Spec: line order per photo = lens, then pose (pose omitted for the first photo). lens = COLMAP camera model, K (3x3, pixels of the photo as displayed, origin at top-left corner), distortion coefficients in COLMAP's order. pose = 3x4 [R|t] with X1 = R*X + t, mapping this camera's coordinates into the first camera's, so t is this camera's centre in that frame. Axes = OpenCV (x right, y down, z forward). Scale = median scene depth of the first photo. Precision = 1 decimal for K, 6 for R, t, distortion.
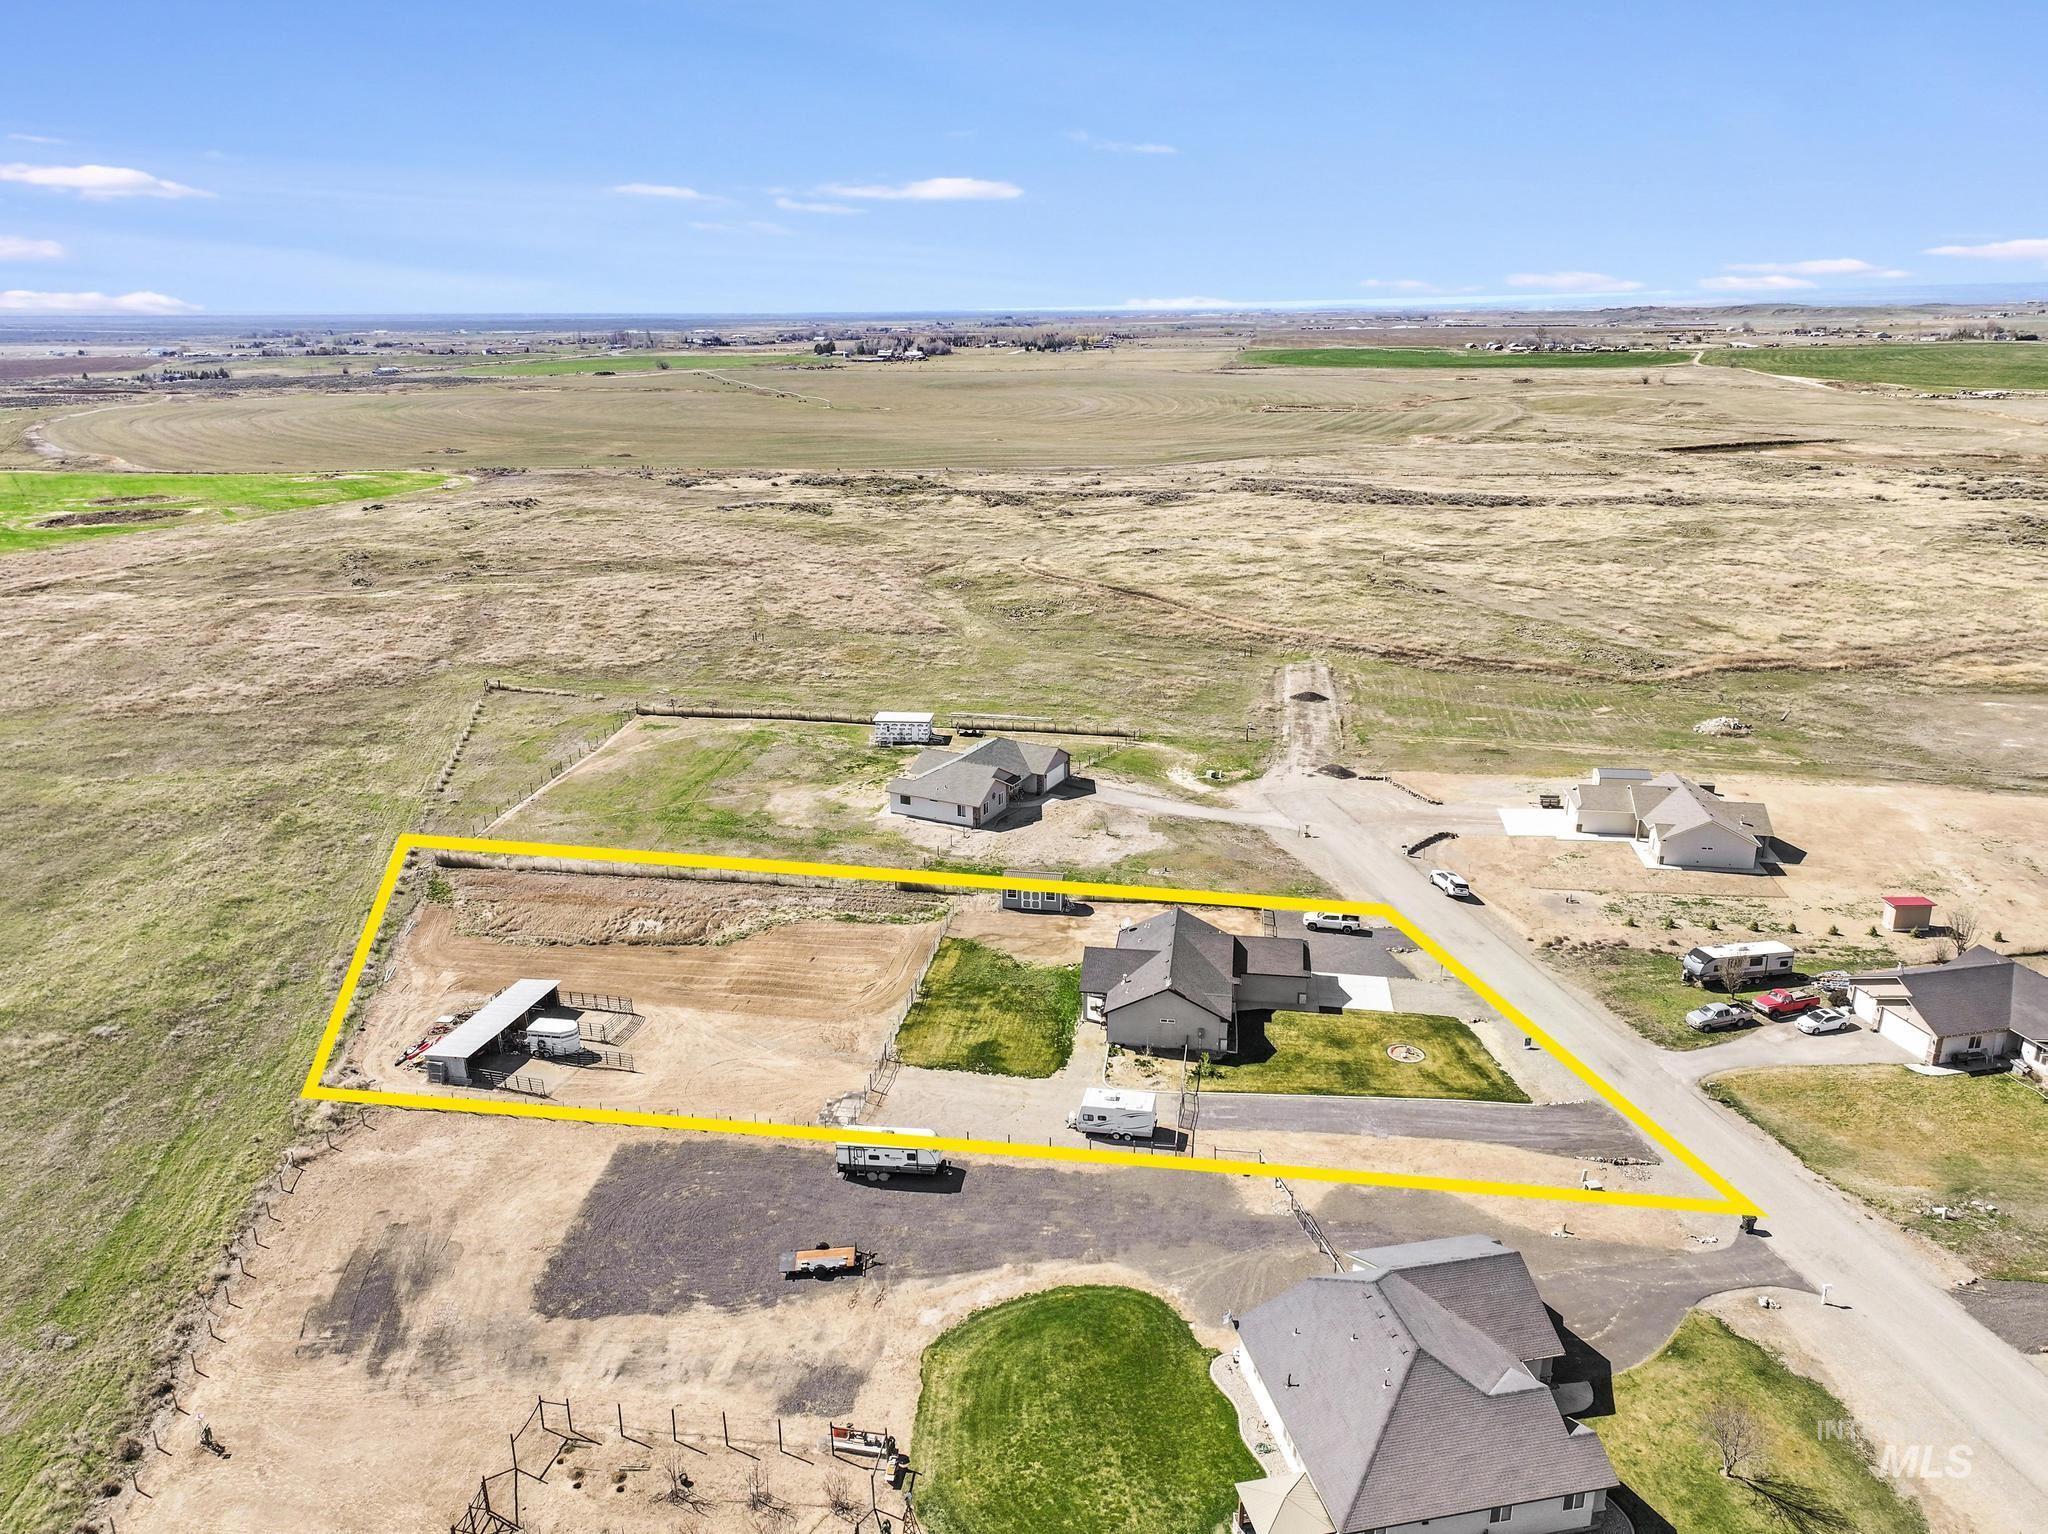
lens RADIAL K [[1434.3, 0, 1032.7], [0, 1434.3, 767.6], [0, 0, 1]] dist [0.000593, 0.005599]
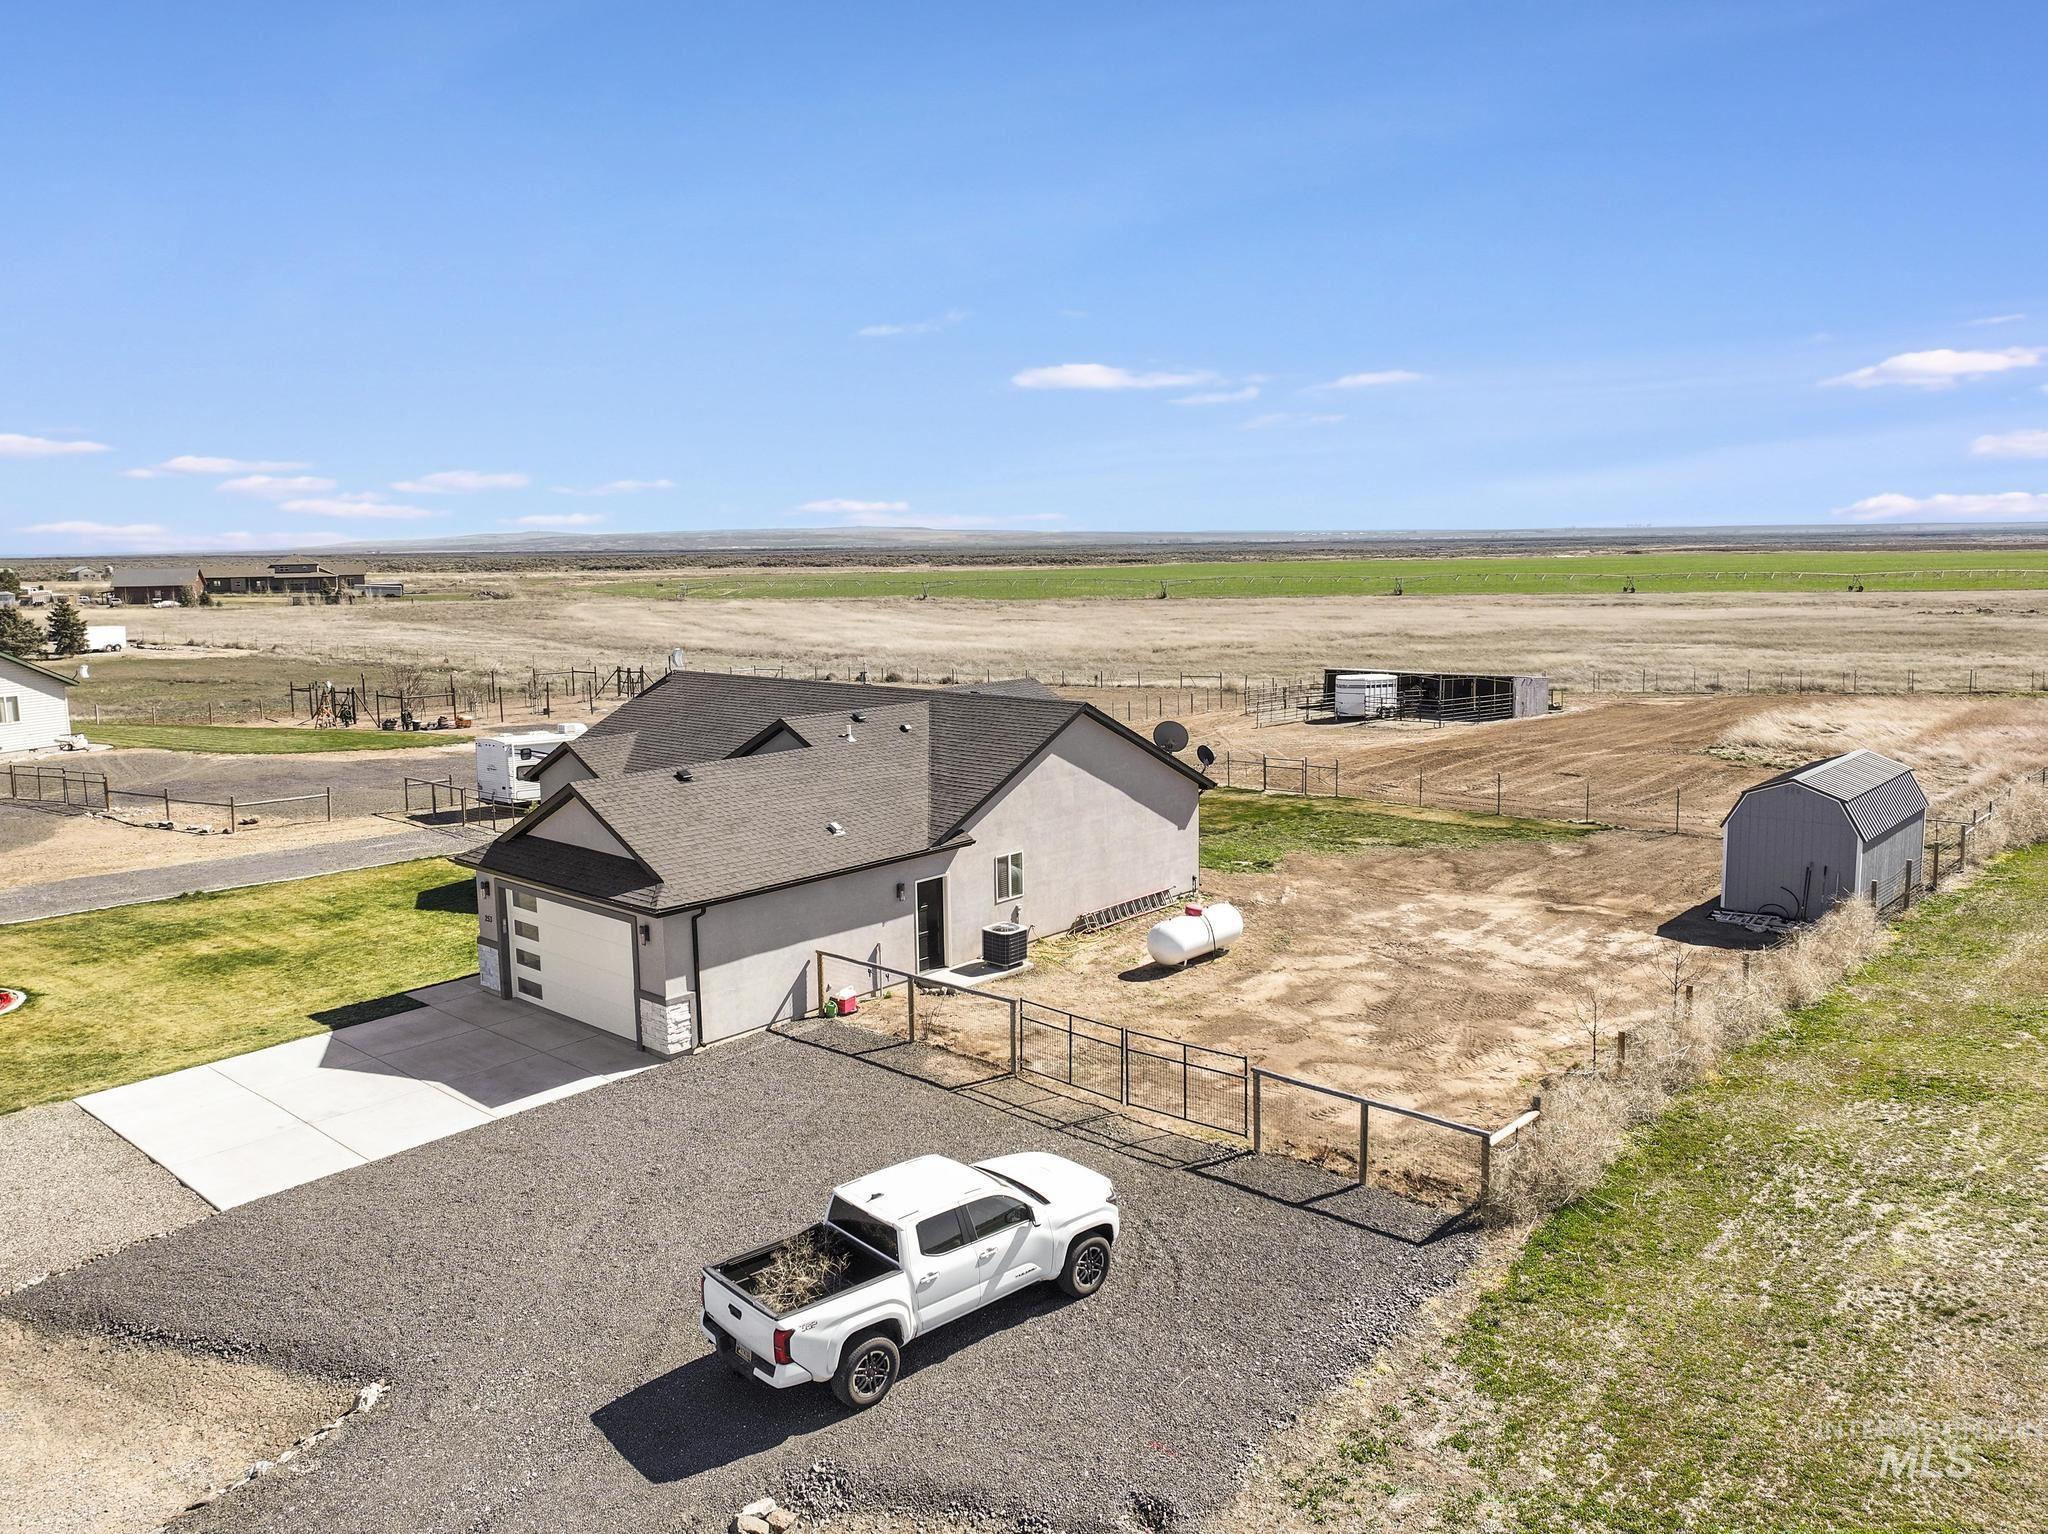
lens RADIAL K [[1481.5, 0, 1047.6], [0, 1481.5, 762.3], [0, 0, 1]] dist [0.005338, 0.003387]
pose [[-0.549039, 0.135375, -0.824761, 0.461033], [-0.244231, 0.917739, 0.313219, 0.039247], [0.799317, 0.373401, -0.470812, 1.605270]]
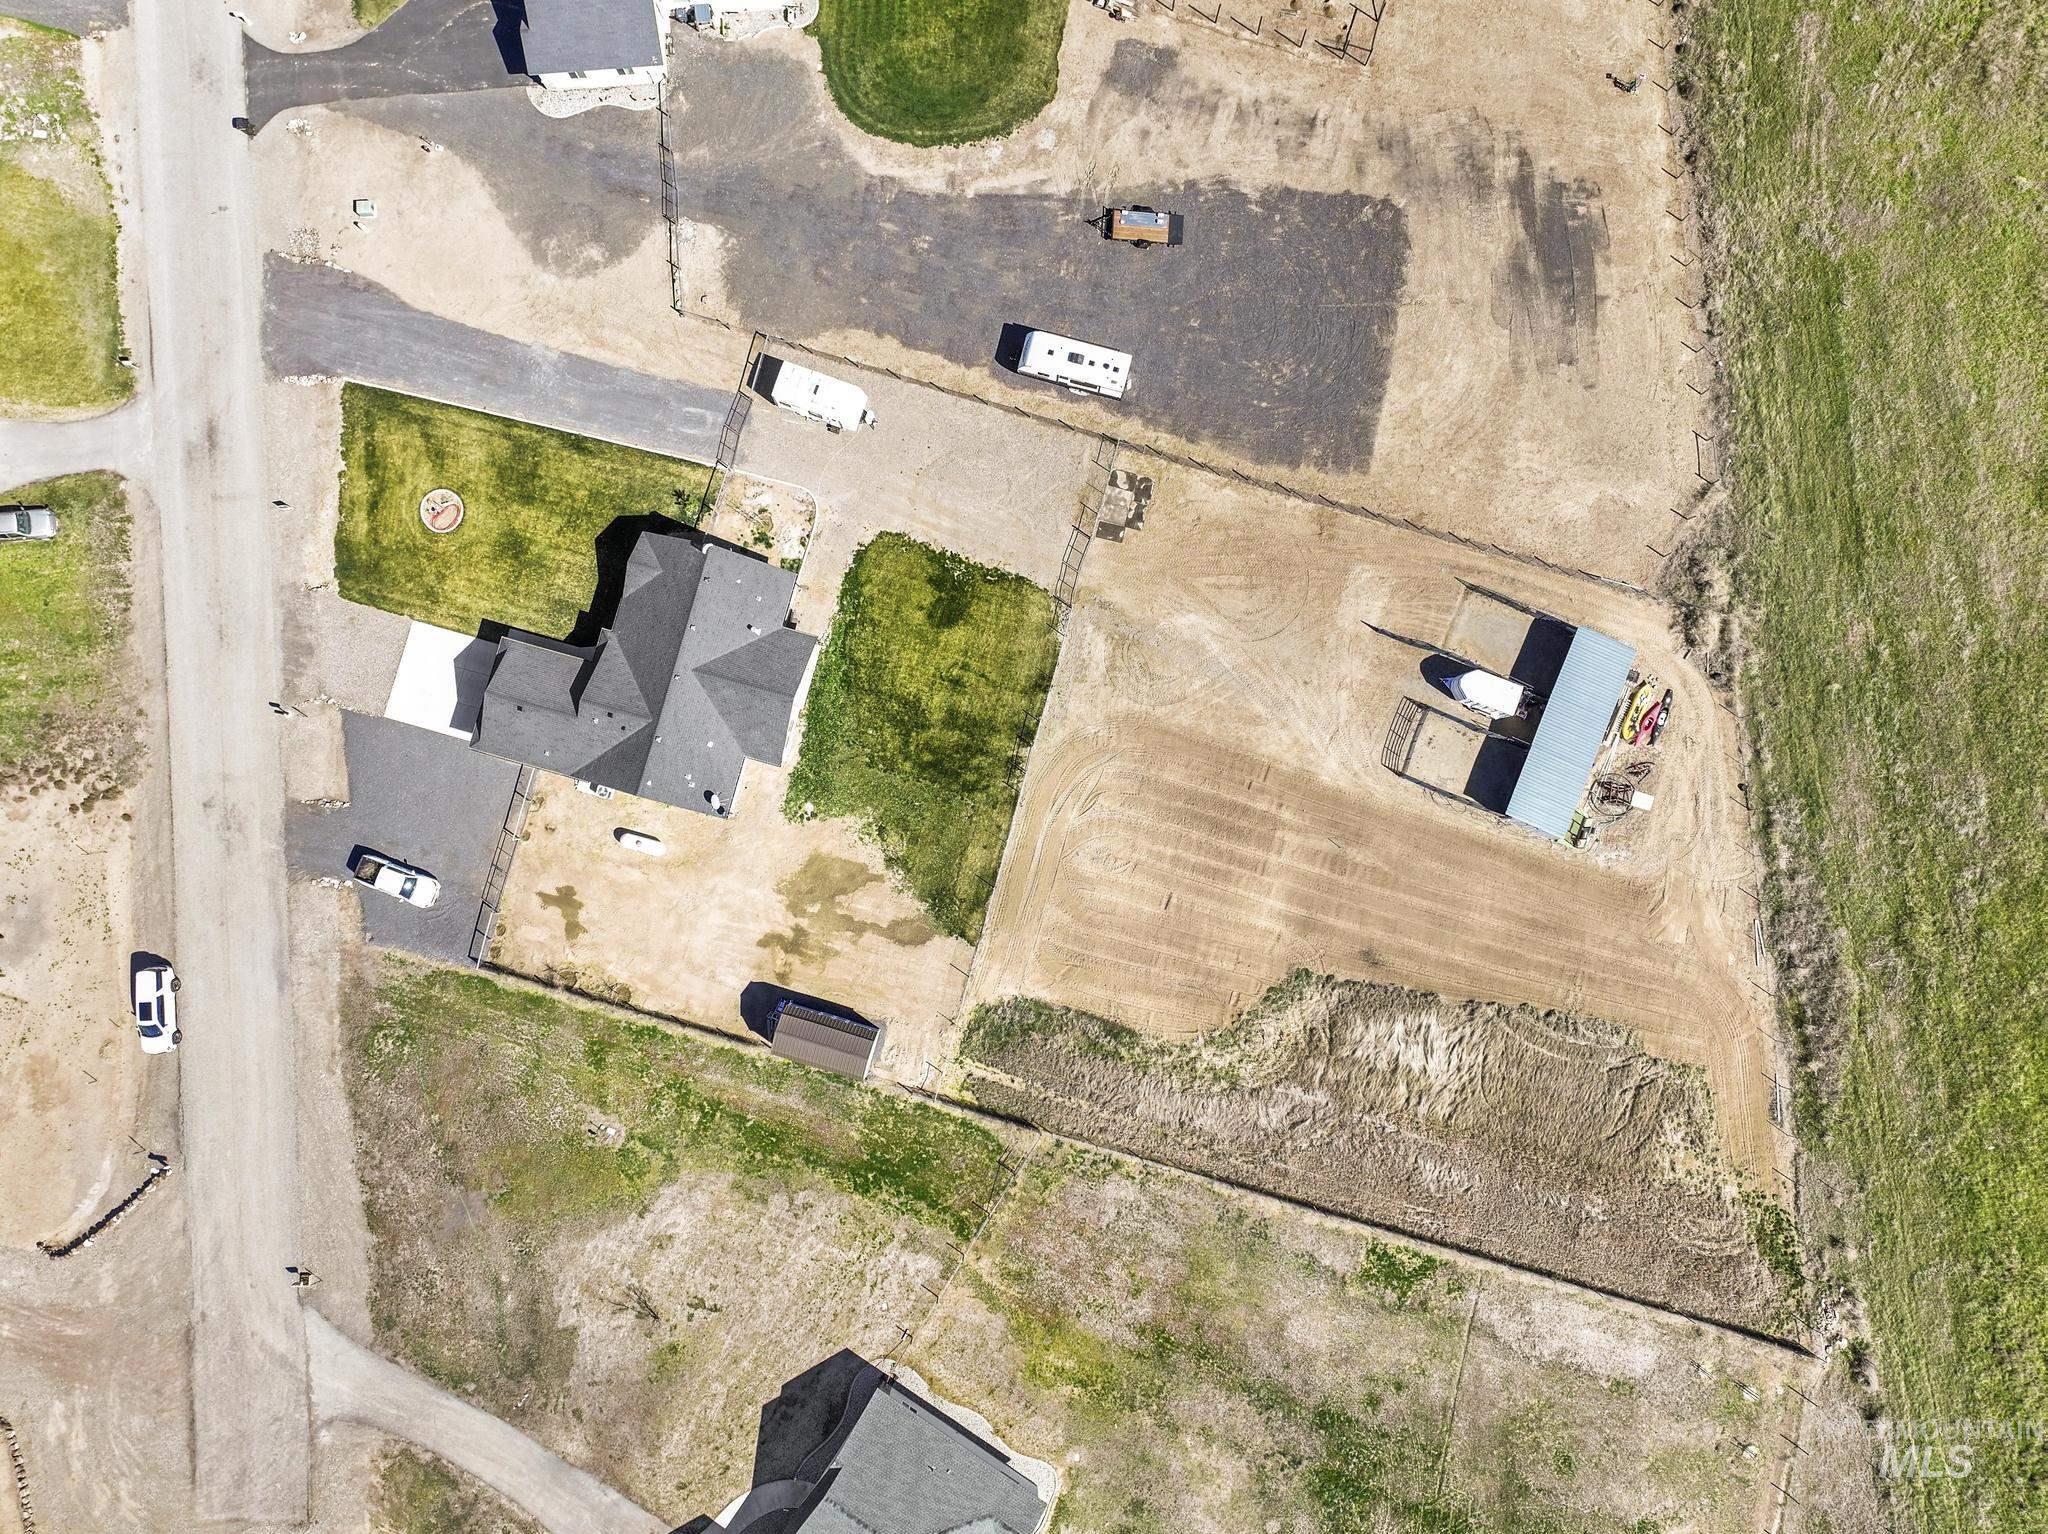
lens RADIAL K [[1434.3, 0, 1032.7], [0, 1434.3, 767.6], [0, 0, 1]] dist [0.000593, 0.005599]
pose [[-0.991618, -0.128592, 0.012556, -0.131835], [0.044849, -0.251438, 0.966834, -0.780783], [-0.121170, 0.959293, 0.255098, 1.133660]]
